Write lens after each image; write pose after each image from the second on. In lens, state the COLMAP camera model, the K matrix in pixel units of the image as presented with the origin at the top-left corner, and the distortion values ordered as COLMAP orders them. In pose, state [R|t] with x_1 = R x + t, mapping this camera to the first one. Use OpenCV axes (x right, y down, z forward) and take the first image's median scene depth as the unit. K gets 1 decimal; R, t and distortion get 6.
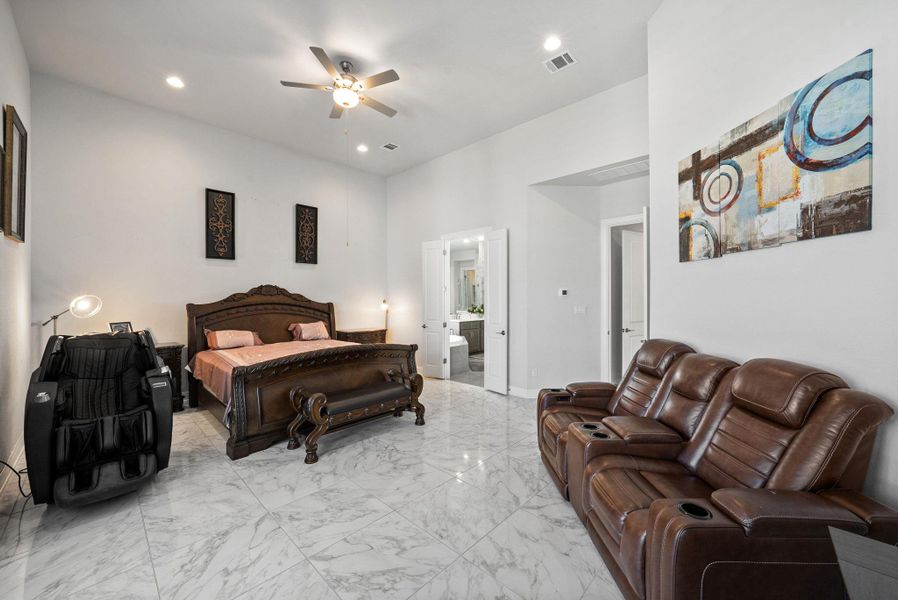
lens RADIAL K [[310.6, 0, 447.0], [0, 310.6, 299.7], [0, 0, 1]] dist [-0.024816, 0.000031]
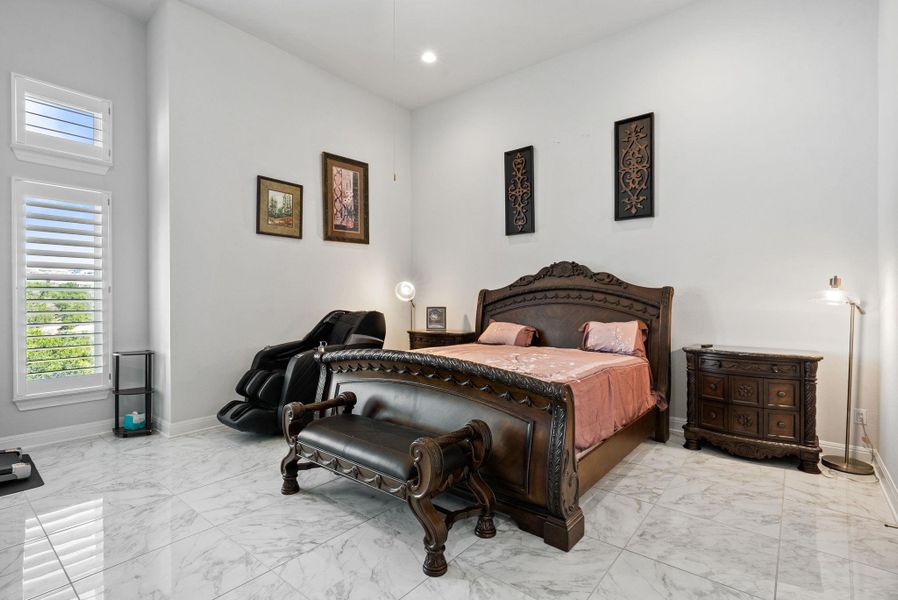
lens RADIAL K [[417.5, 0, 448.1], [0, 417.5, 298.0], [0, 0, 1]] dist [0.002640, 0.000397]
pose [[0.118374, 0.001523, -0.992968, 0.312186], [0.000657, 0.999998, 0.001612, 0.031310], [0.992969, -0.000843, 0.118373, 0.653511]]
